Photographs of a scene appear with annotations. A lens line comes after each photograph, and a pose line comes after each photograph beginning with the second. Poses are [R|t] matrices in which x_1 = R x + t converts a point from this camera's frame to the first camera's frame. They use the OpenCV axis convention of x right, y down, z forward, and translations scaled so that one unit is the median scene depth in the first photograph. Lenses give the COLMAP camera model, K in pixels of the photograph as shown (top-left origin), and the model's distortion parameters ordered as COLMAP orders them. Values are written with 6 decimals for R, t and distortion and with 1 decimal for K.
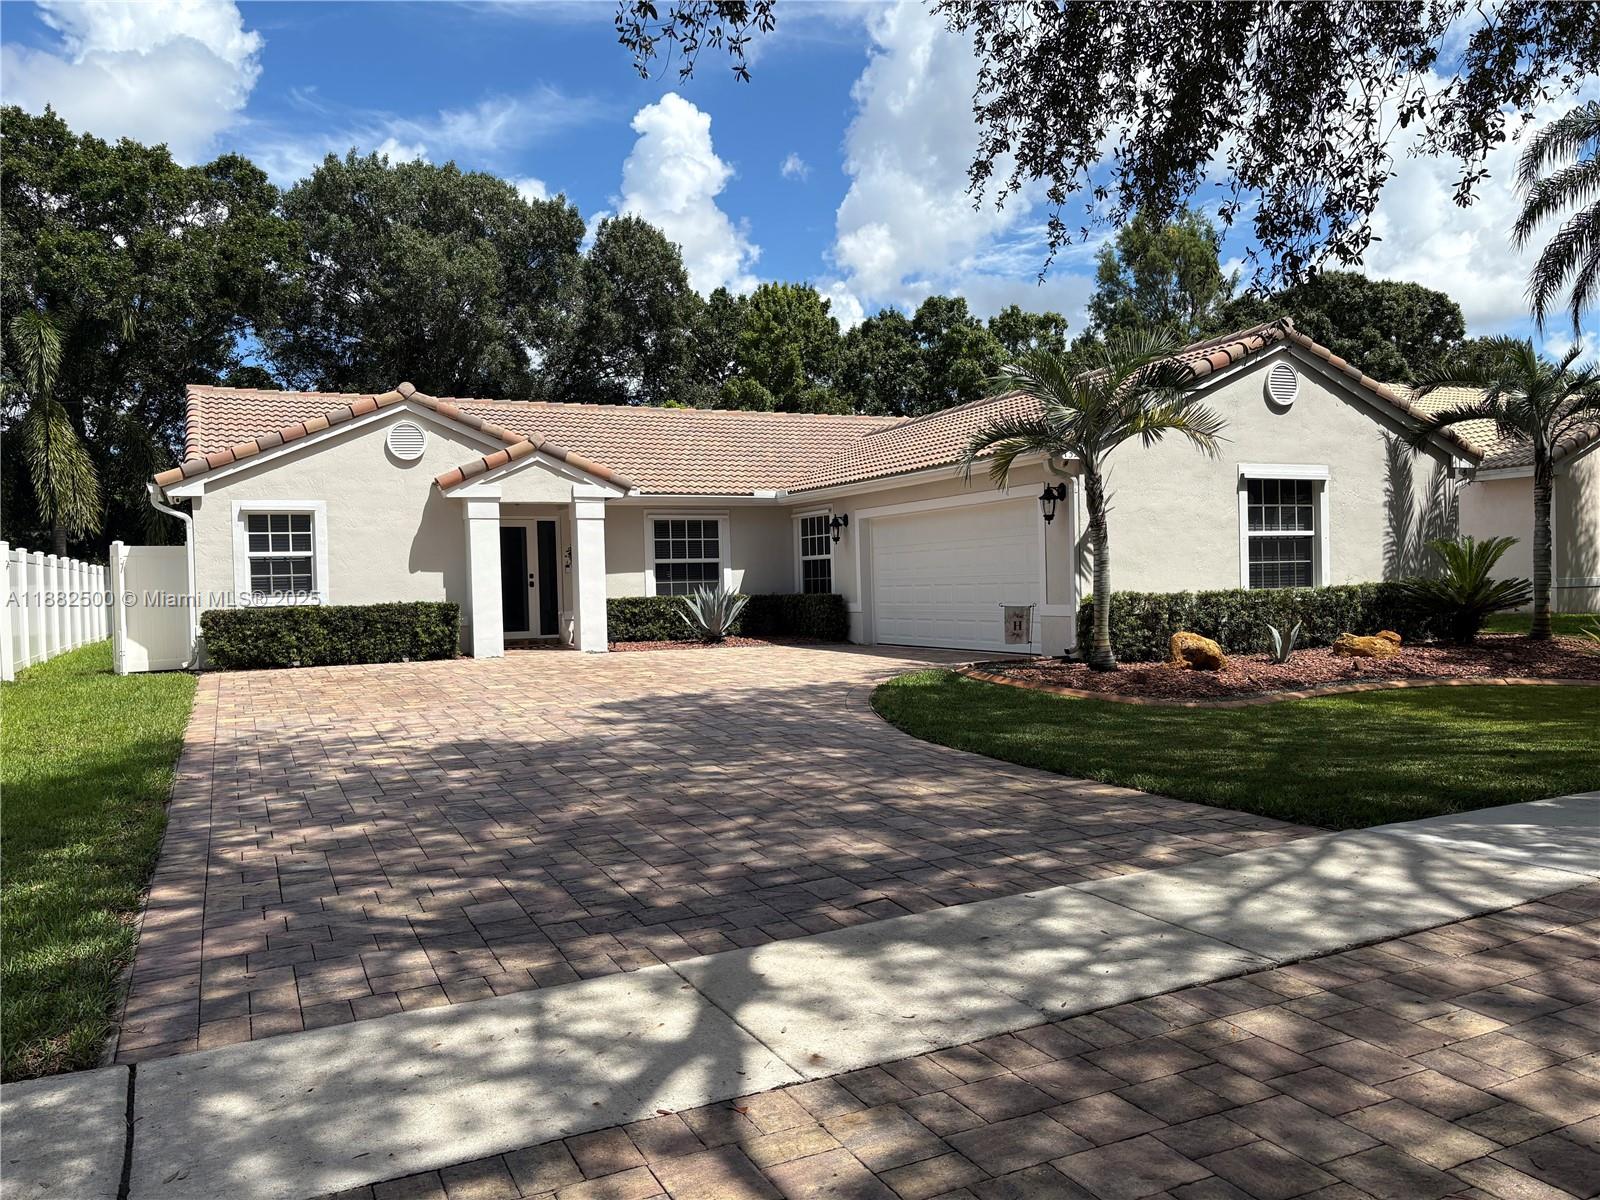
lens RADIAL K [[1216.0, 0, 803.7], [0, 1216.0, 604.4], [0, 0, 1]] dist [0.042946, -0.047859]
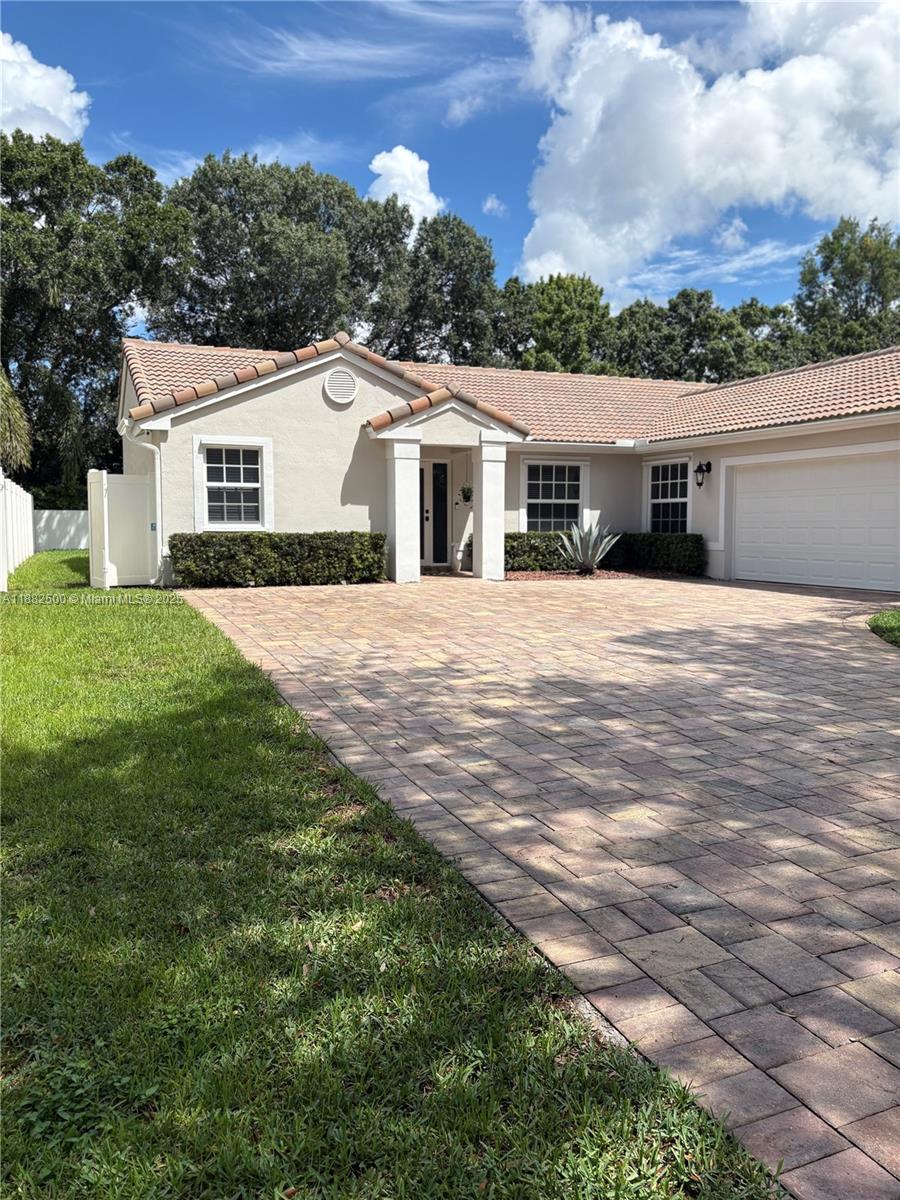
lens RADIAL K [[912.0, 0, 450.2], [0, 912.0, 593.1], [0, 0, 1]] dist [0.042946, -0.047859]
pose [[0.998665, 0.030507, -0.041687, -0.163764], [-0.028027, 0.997874, 0.058840, 0.002442], [0.043394, -0.057593, 0.997397, 0.144051]]
